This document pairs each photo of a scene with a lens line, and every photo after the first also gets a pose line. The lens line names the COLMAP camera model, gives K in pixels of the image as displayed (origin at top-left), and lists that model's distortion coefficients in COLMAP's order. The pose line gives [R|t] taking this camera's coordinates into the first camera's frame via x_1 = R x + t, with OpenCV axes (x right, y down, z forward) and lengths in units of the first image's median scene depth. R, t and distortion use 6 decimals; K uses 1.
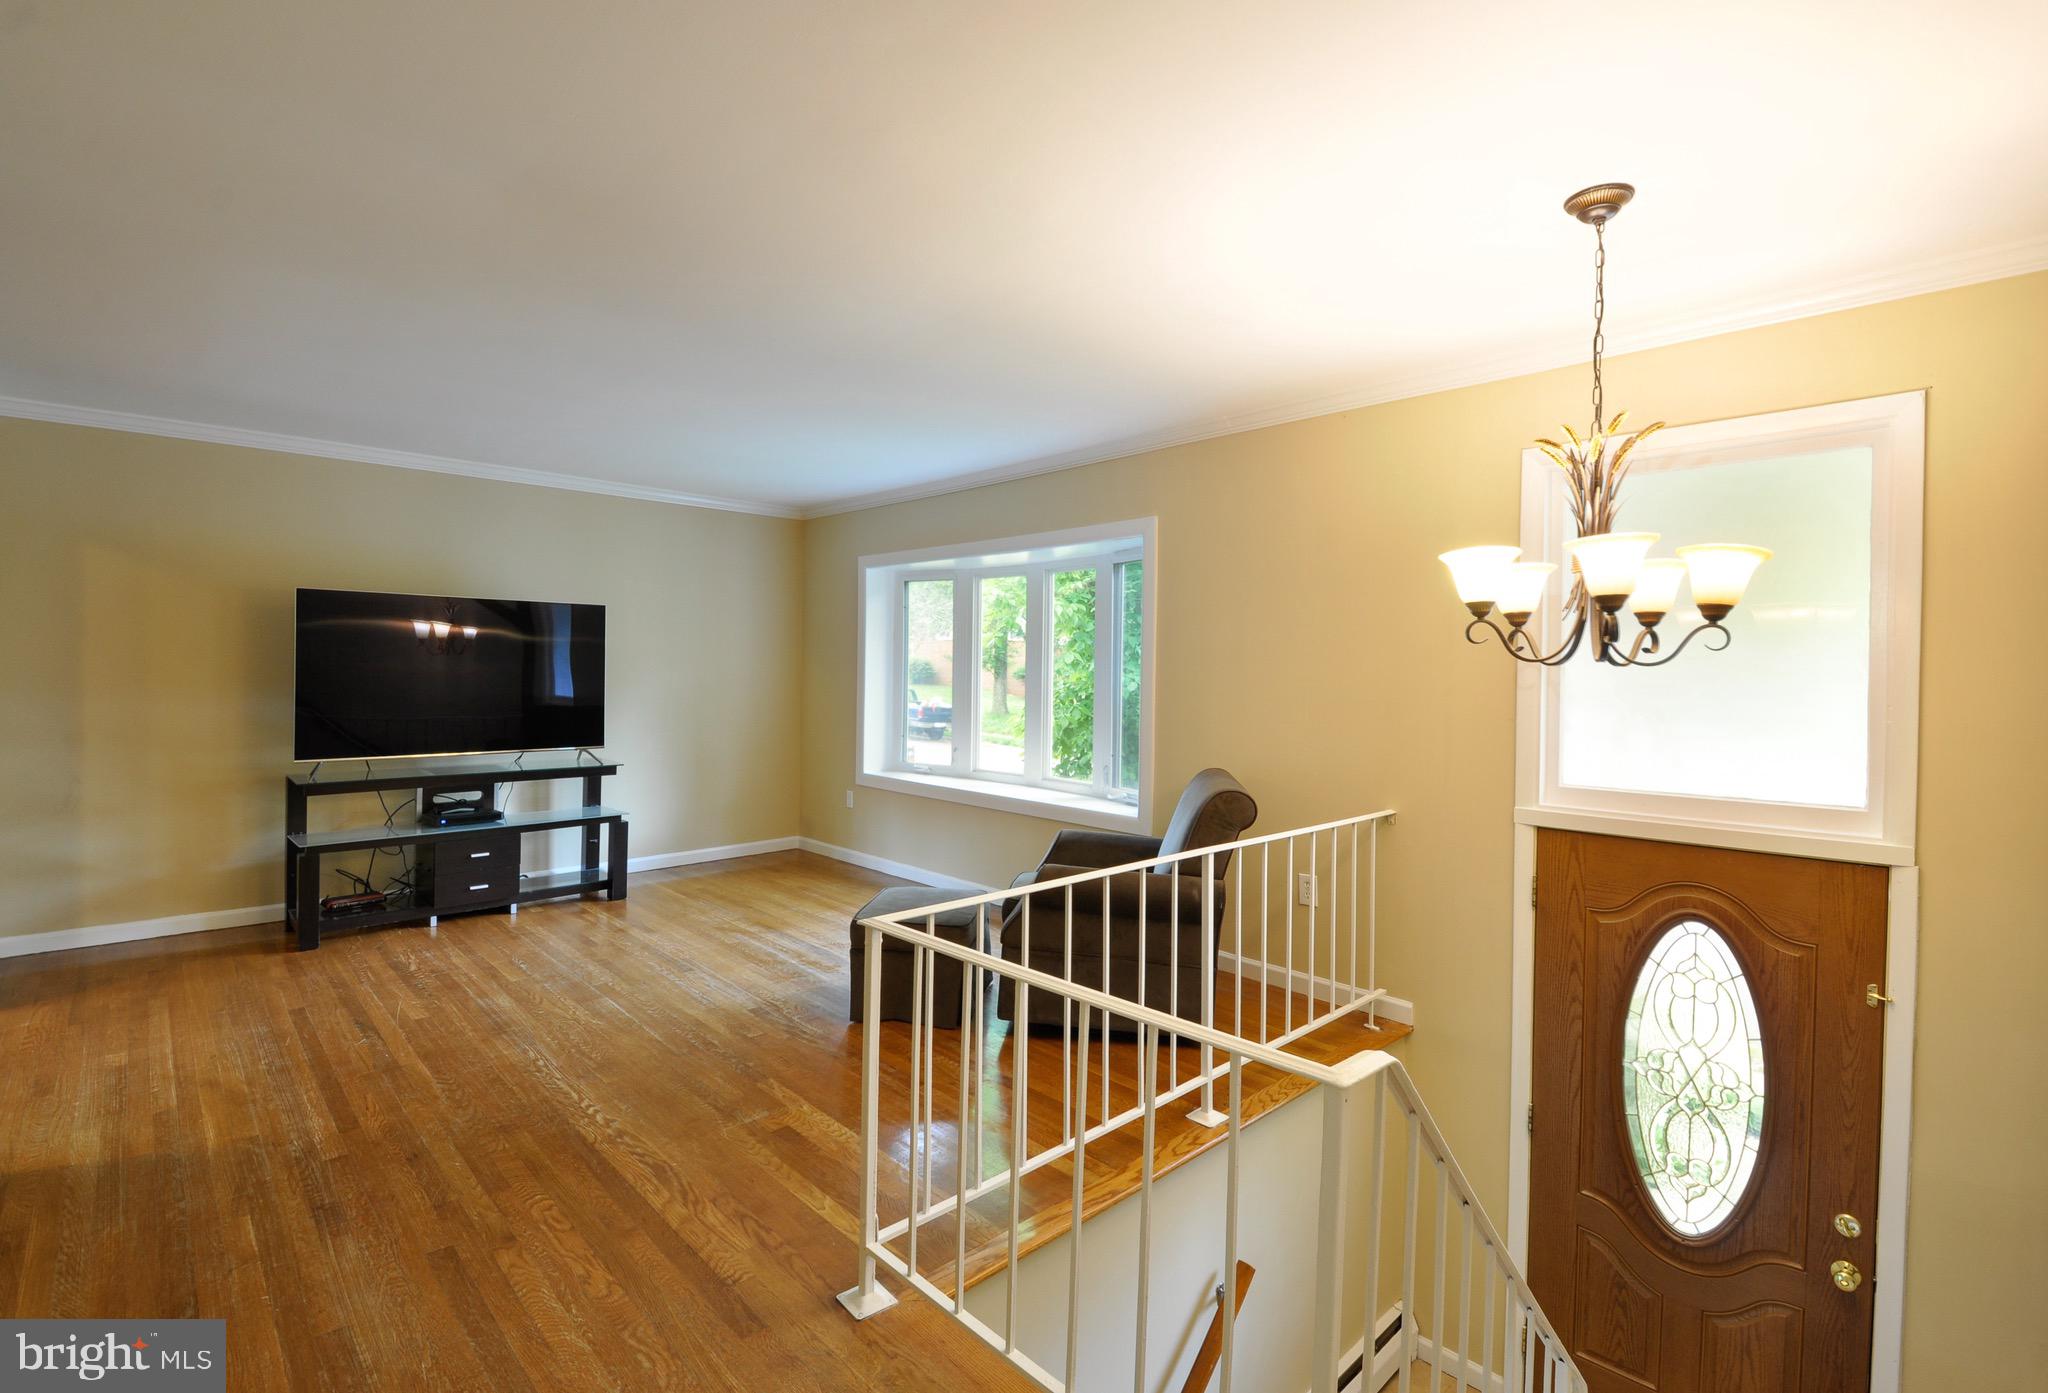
lens RADIAL K [[934.4, 0, 1024.0], [0, 934.4, 696.5], [0, 0, 1]] dist [-0.027452, -0.000496]
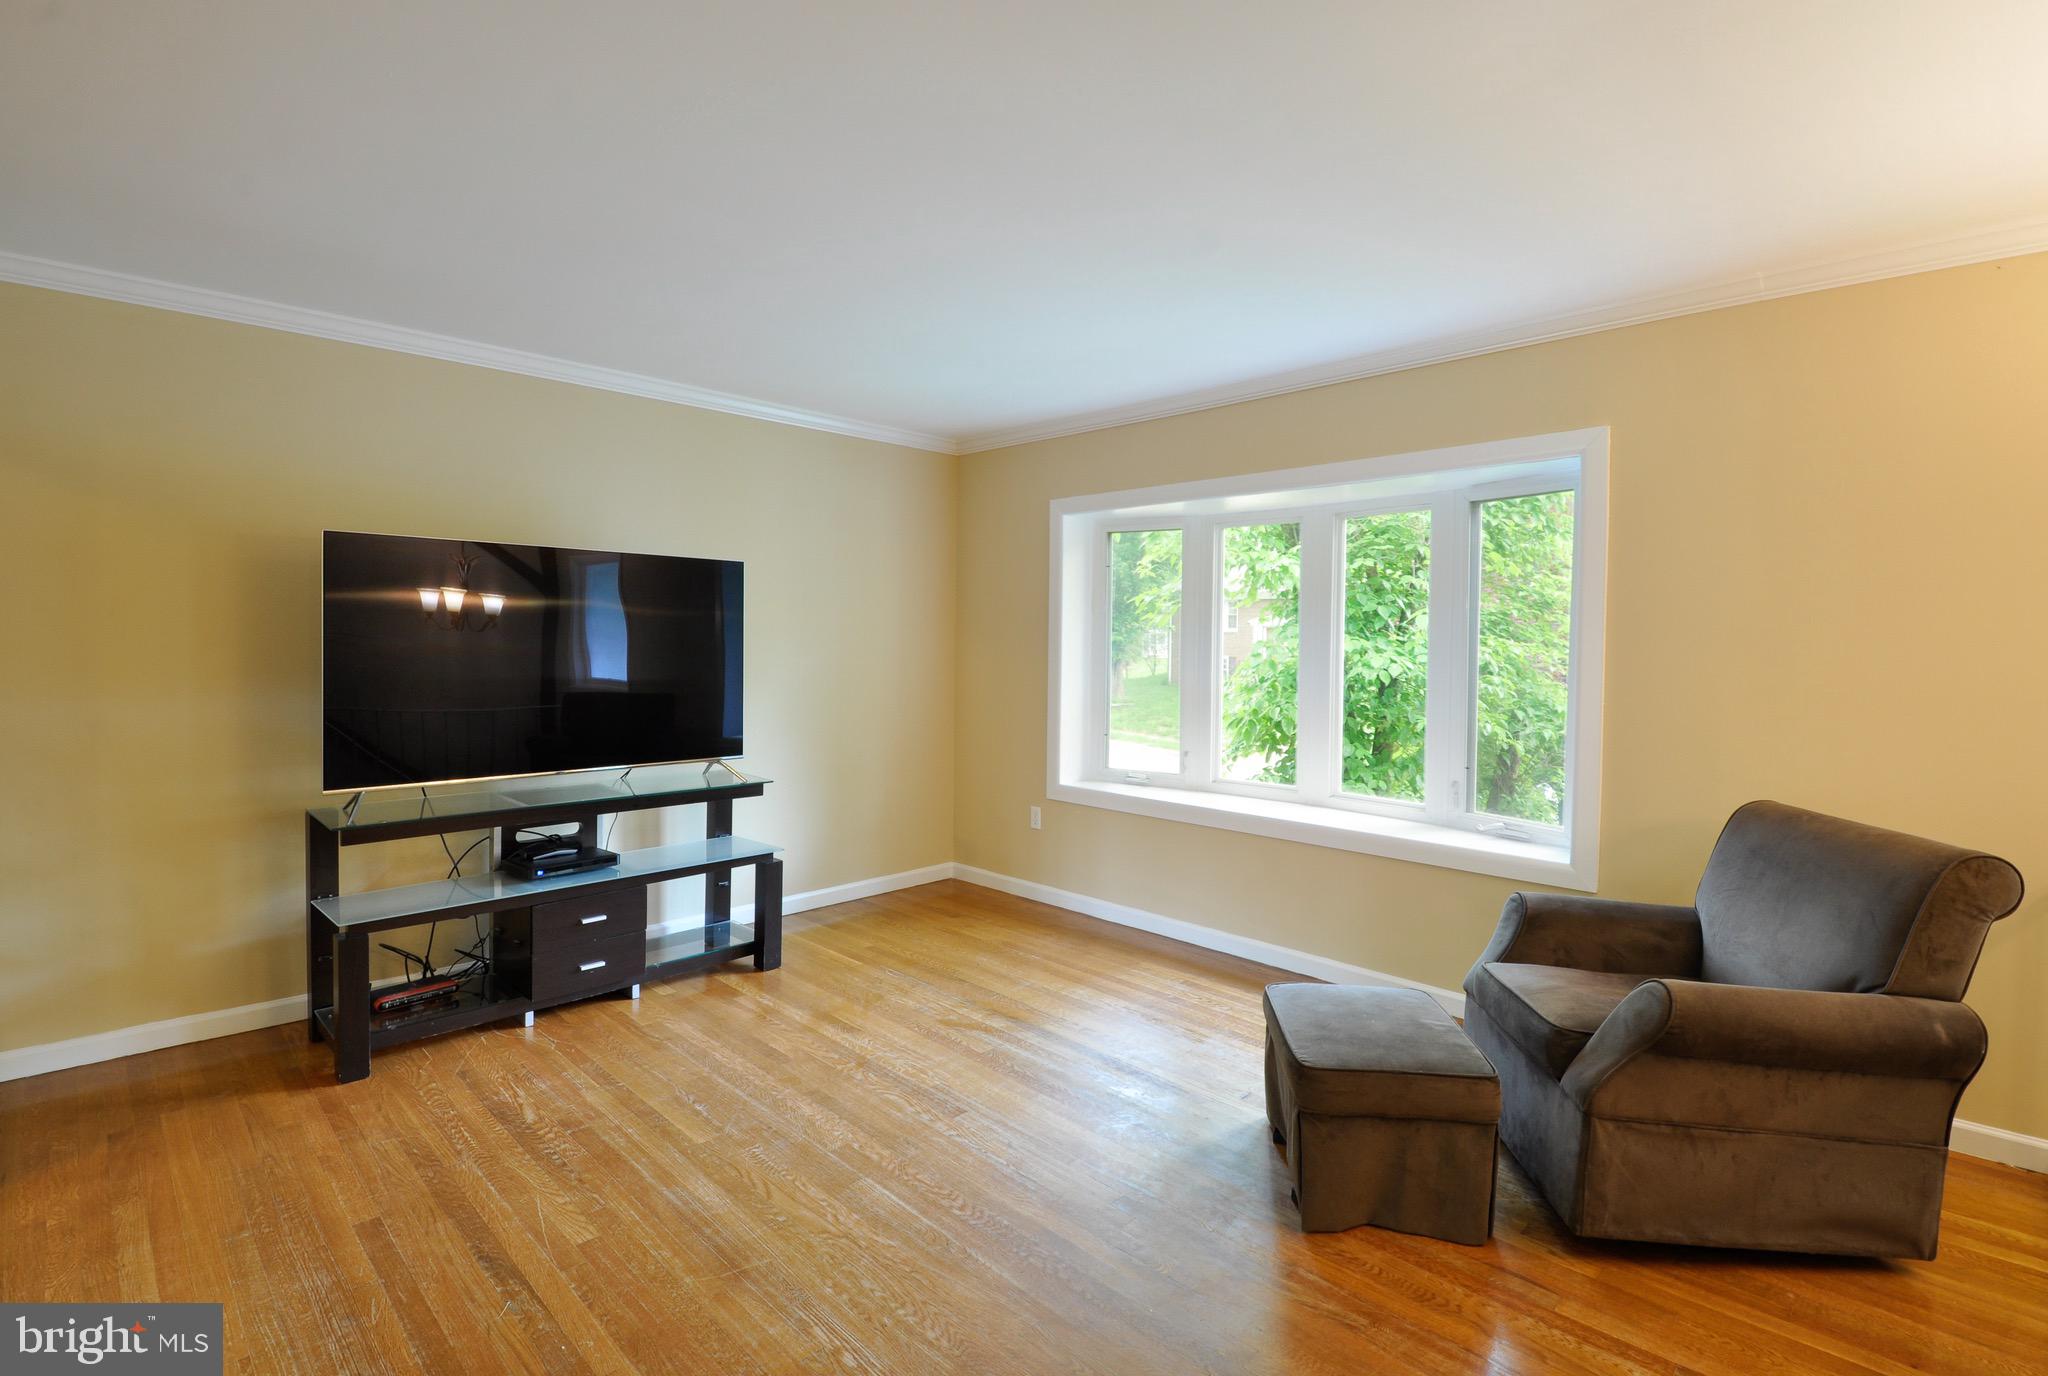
lens RADIAL K [[970.5, 0, 1024.0], [0, 970.5, 688.0], [0, 0, 1]] dist [-0.001159, -0.008918]
pose [[0.999900, -0.004290, 0.013512, -0.287899], [0.004054, 0.999840, 0.017447, -0.014776], [-0.013585, -0.017391, 0.999756, 0.284433]]
